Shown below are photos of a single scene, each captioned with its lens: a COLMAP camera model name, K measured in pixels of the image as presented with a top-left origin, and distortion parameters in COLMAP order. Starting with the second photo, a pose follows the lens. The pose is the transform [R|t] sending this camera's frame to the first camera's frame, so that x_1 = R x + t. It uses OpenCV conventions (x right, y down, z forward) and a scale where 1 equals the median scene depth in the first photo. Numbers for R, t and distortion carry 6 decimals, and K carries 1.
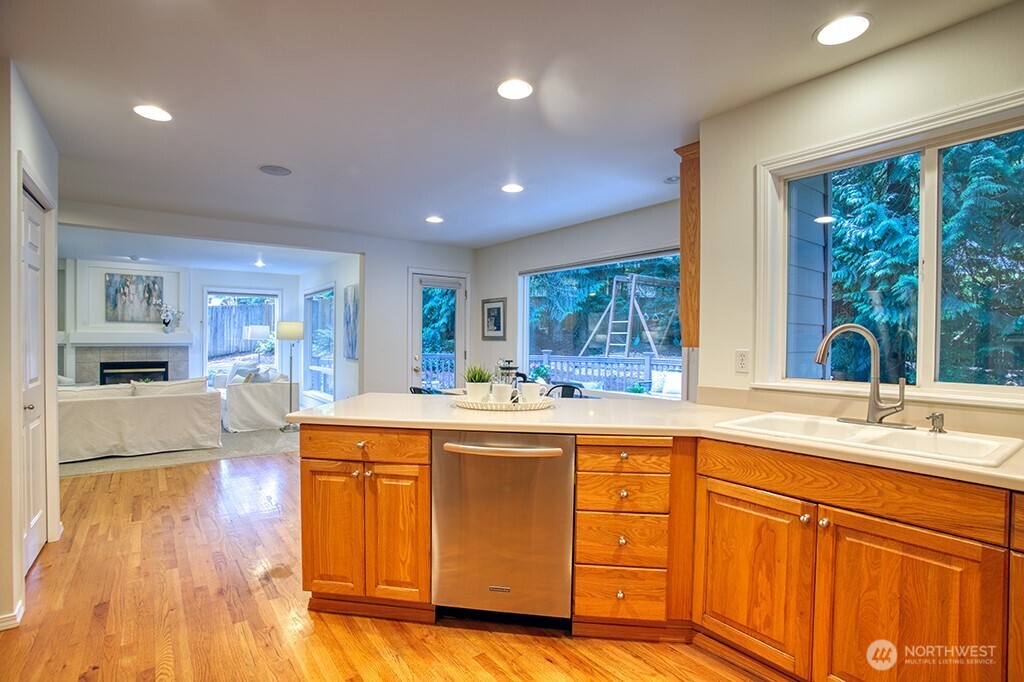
lens RADIAL K [[497.2, 0, 513.5], [0, 497.2, 344.0], [0, 0, 1]] dist [-0.056350, 0.010850]
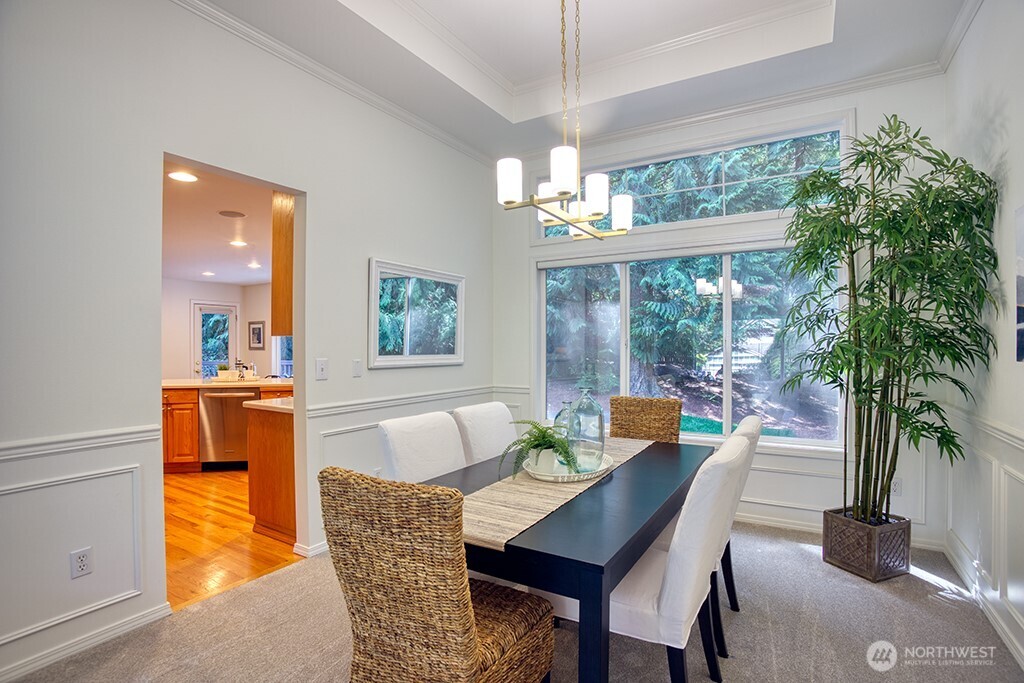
lens RADIAL K [[497.2, 0, 506.9], [0, 497.2, 347.2], [0, 0, 1]] dist [-0.056350, 0.010850]
pose [[0.936683, -0.014066, 0.349896, 0.121700], [0.015811, 0.999873, -0.002131, -0.000517], [-0.349821, 0.007529, 0.936786, -0.513401]]
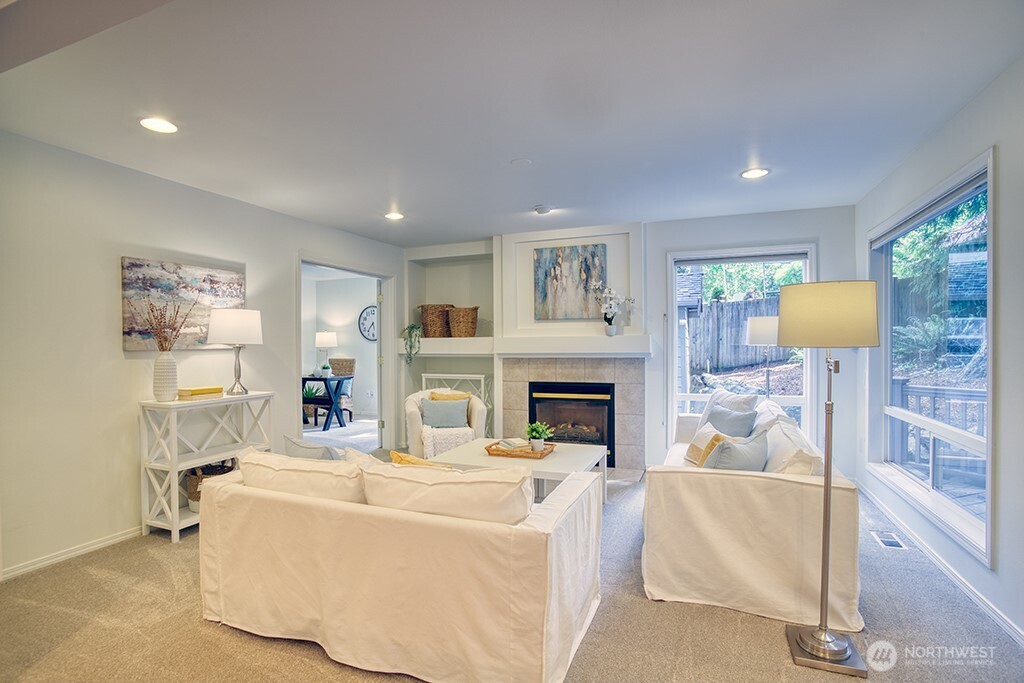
lens RADIAL K [[497.2, 0, 515.1], [0, 497.2, 346.0], [0, 0, 1]] dist [-0.056350, 0.010850]
pose [[0.516455, -0.007923, -0.856278, -0.266765], [0.003312, 0.999968, -0.007255, -0.006874], [0.856308, 0.000911, 0.516465, 0.614630]]
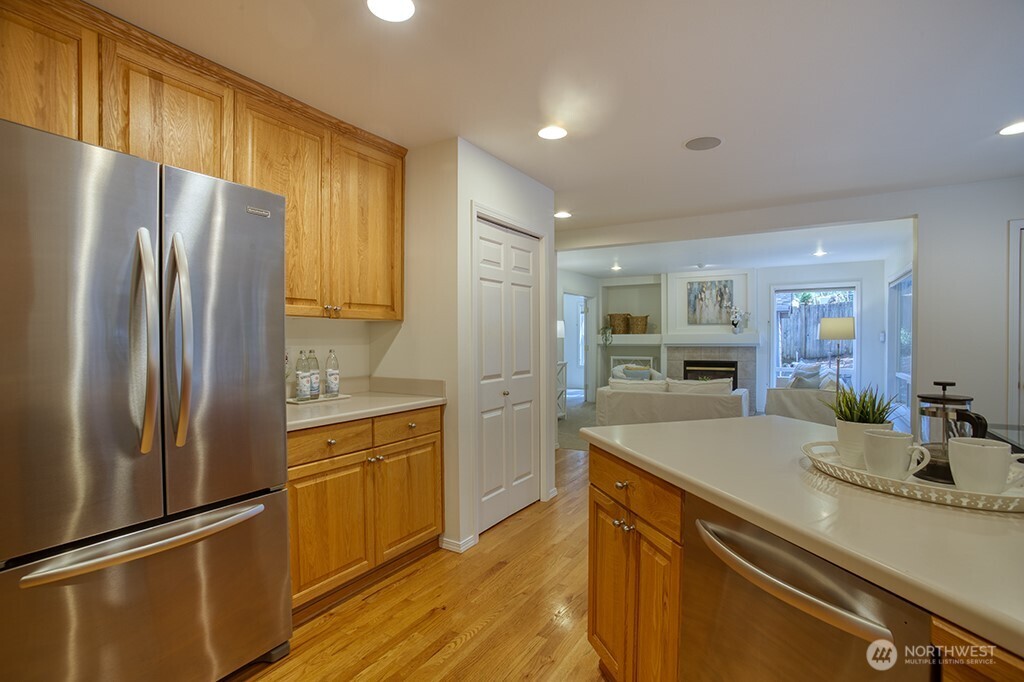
lens RADIAL K [[497.2, 0, 512.0], [0, 497.2, 346.0], [0, 0, 1]] dist [-0.056350, 0.010850]
pose [[0.374305, 0.004528, -0.927295, 0.086750], [-0.001219, 0.999990, 0.004391, -0.000541], [0.927305, -0.000513, 0.374307, 0.168470]]
